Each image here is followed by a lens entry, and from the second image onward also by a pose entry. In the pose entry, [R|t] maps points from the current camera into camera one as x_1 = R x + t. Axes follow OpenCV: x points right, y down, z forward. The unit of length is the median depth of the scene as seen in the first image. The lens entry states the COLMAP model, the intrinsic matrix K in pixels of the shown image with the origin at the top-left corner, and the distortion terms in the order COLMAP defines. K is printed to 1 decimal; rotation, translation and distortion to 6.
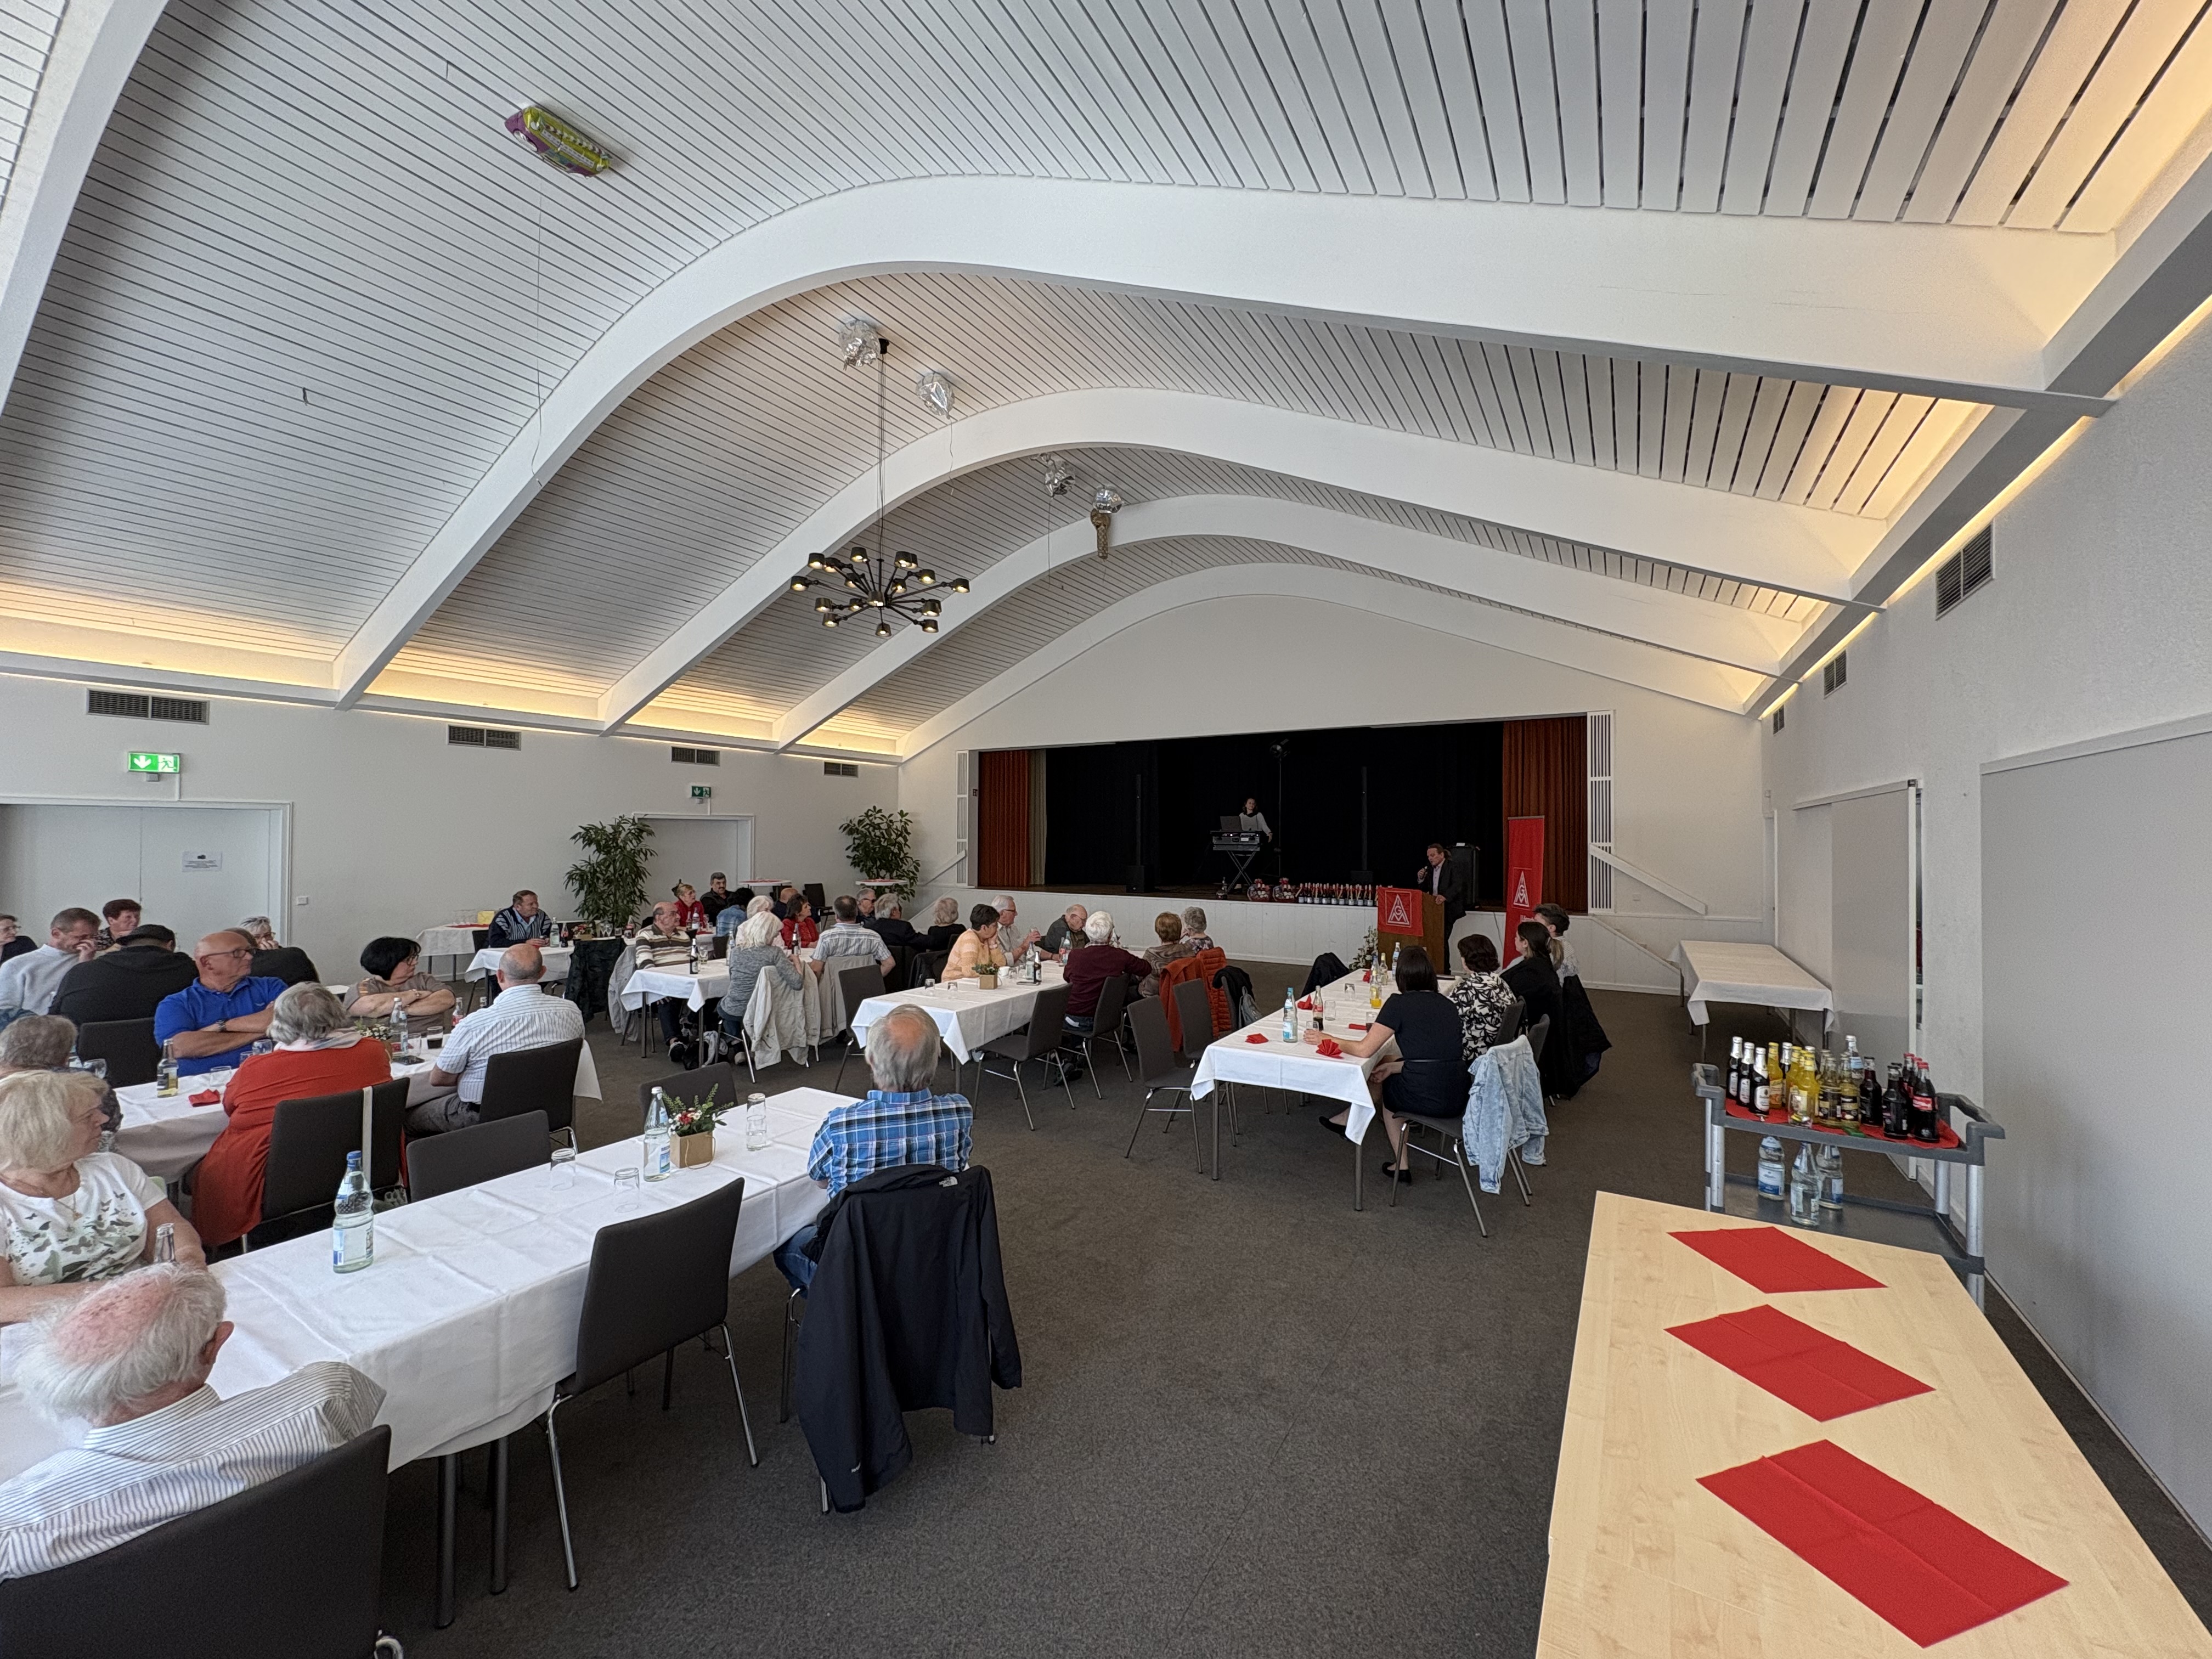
lens RADIAL K [[877.7, 0, 1109.6], [0, 877.7, 830.4], [0, 0, 1]] dist [-0.007679, 0.001534]
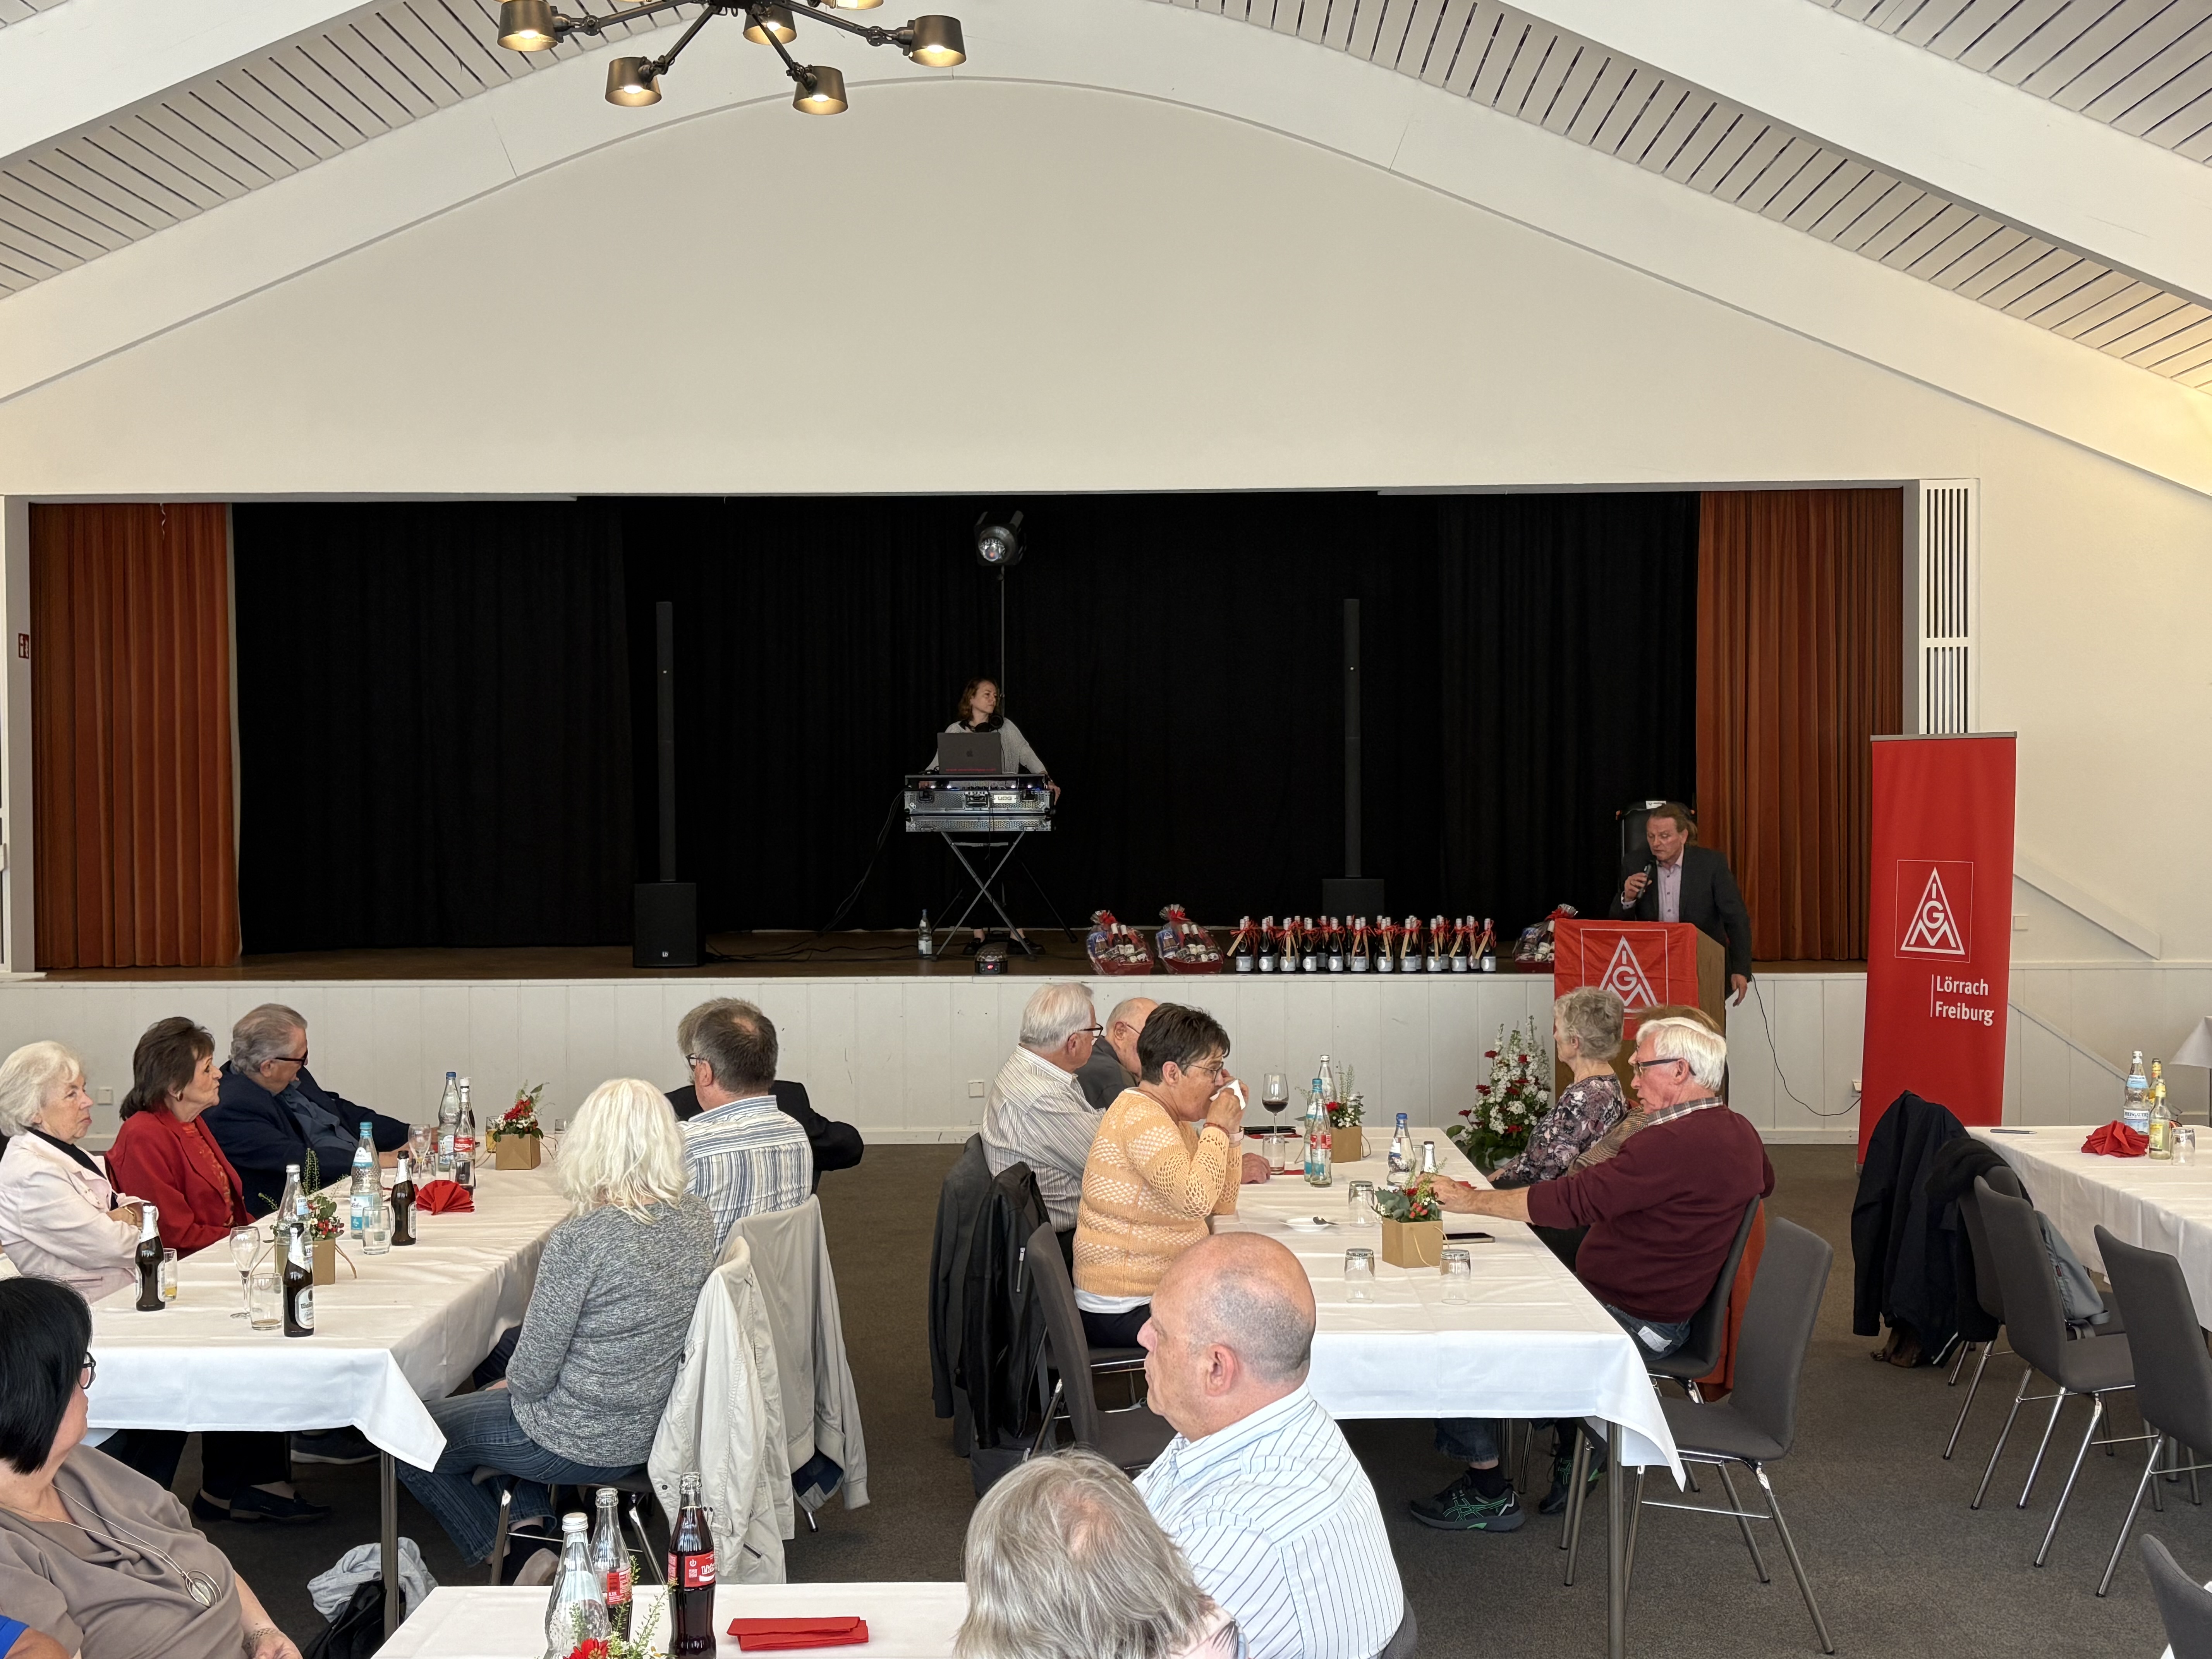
lens RADIAL K [[2565.2, 0, 1100.8], [0, 2565.2, 809.7], [0, 0, 1]] dist [0.040886, 0.000000]
pose [[0.865281, -0.013739, 0.501100, -0.374180], [0.006343, 0.999844, 0.016460, -0.001627], [-0.501248, -0.011064, 0.865233, 0.127212]]
